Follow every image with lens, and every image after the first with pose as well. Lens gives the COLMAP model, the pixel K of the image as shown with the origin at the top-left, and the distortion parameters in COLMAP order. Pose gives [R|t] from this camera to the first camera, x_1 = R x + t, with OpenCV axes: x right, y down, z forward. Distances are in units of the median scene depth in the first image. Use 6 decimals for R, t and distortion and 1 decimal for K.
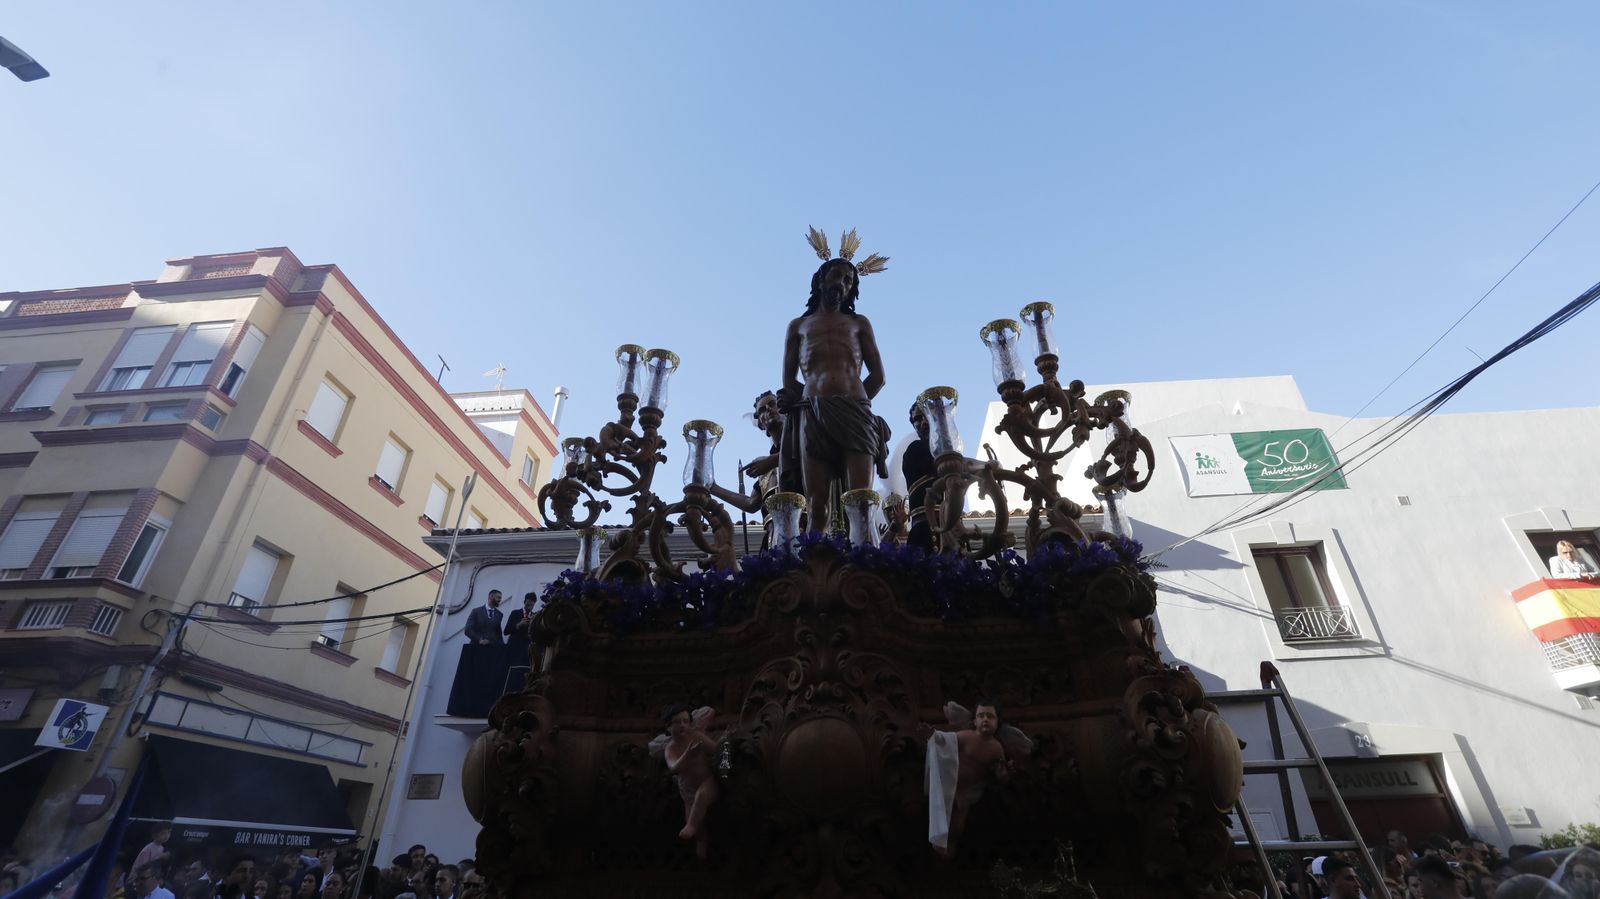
lens RADIAL K [[730.7, 0, 800.1], [0, 730.7, 371.3], [0, 0, 1]] dist [-0.051587, 0.008346]
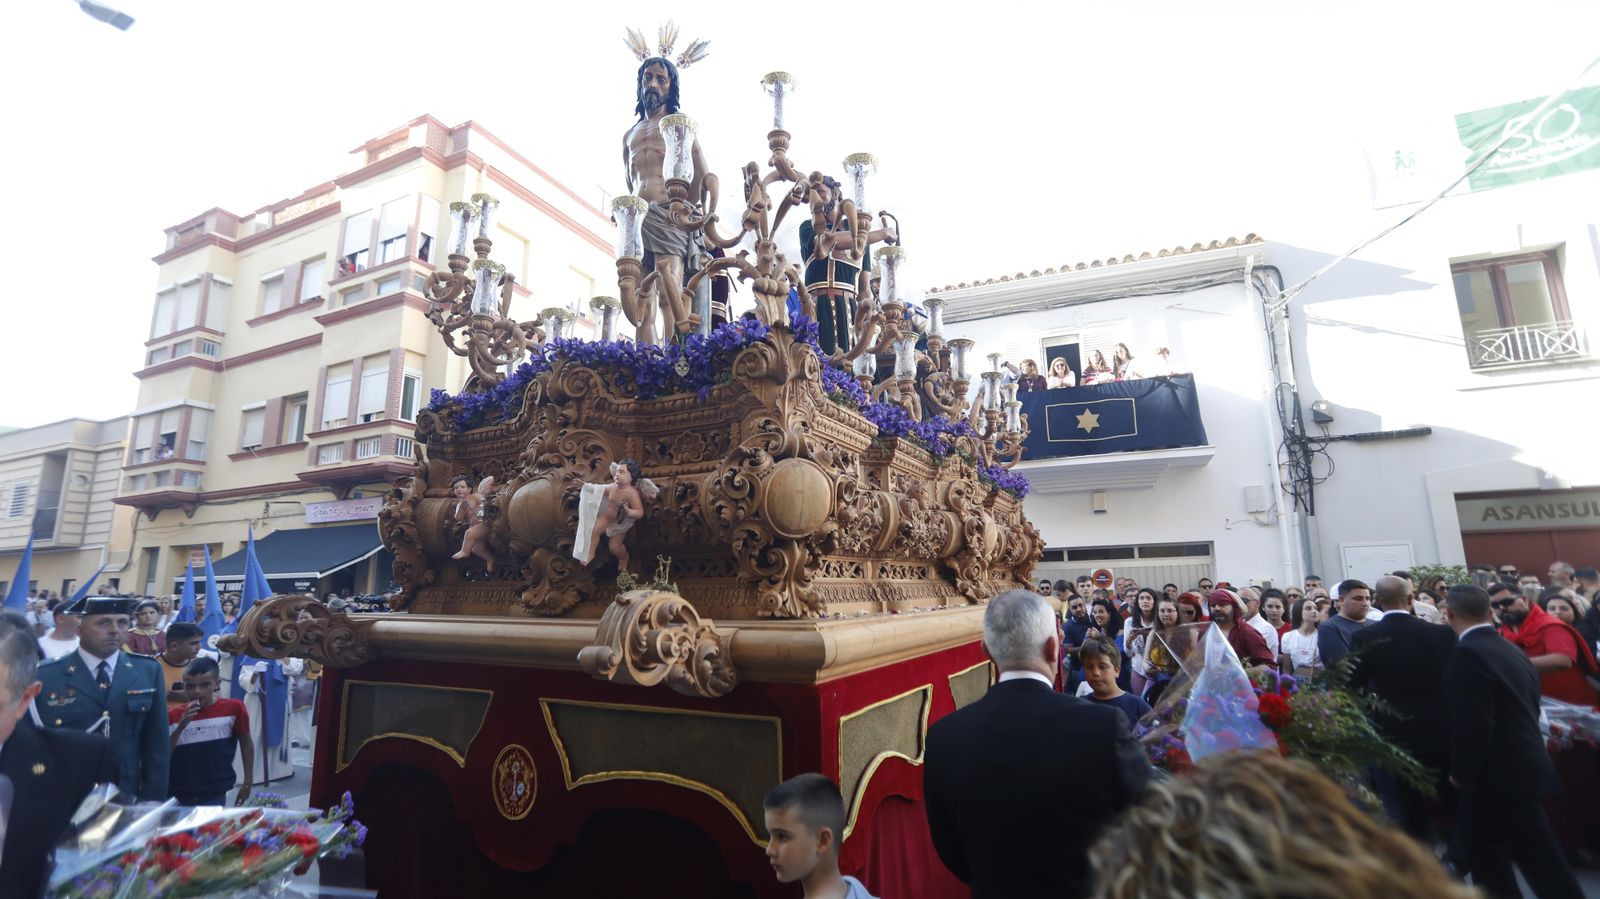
lens RADIAL K [[730.7, 0, 783.8], [0, 730.7, 452.2], [0, 0, 1]] dist [-0.051587, 0.008346]
pose [[0.942962, -0.069538, -0.325558, 0.492029], [0.192409, 0.911896, 0.362526, 0.016473], [0.271665, -0.404488, 0.873263, -0.022650]]
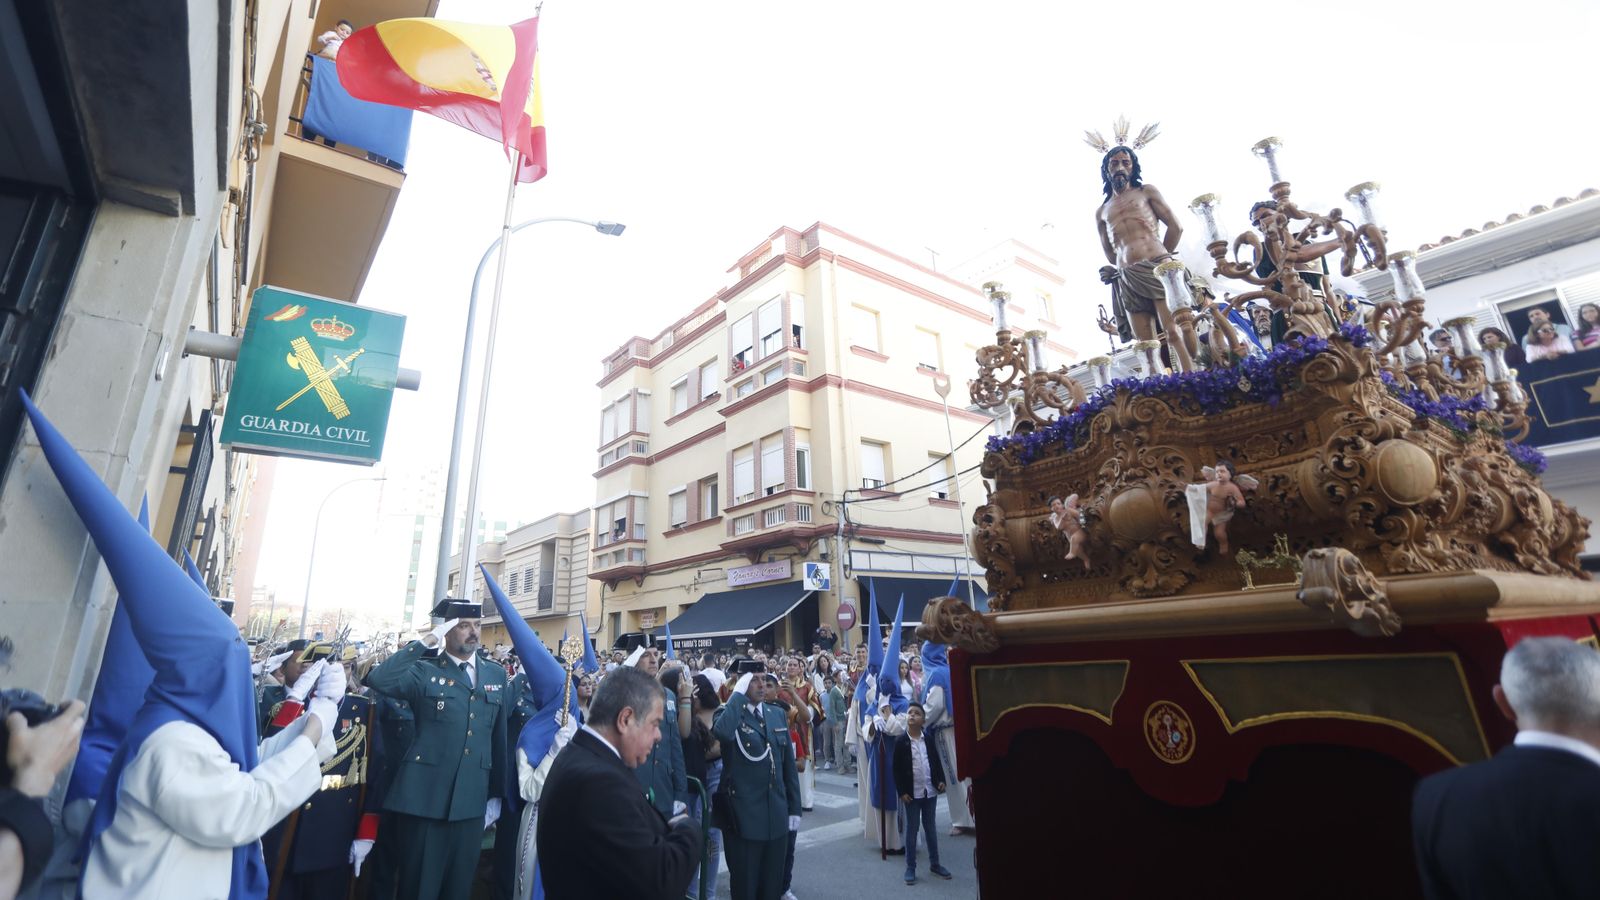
lens RADIAL K [[730.7, 0, 798.0], [0, 730.7, 394.8], [0, 0, 1]] dist [-0.051587, 0.008346]
pose [[0.710311, -0.257718, -0.655011, 0.352614], [0.420411, 0.901680, 0.101134, -0.123772], [0.564547, -0.347210, 0.748820, -0.354642]]
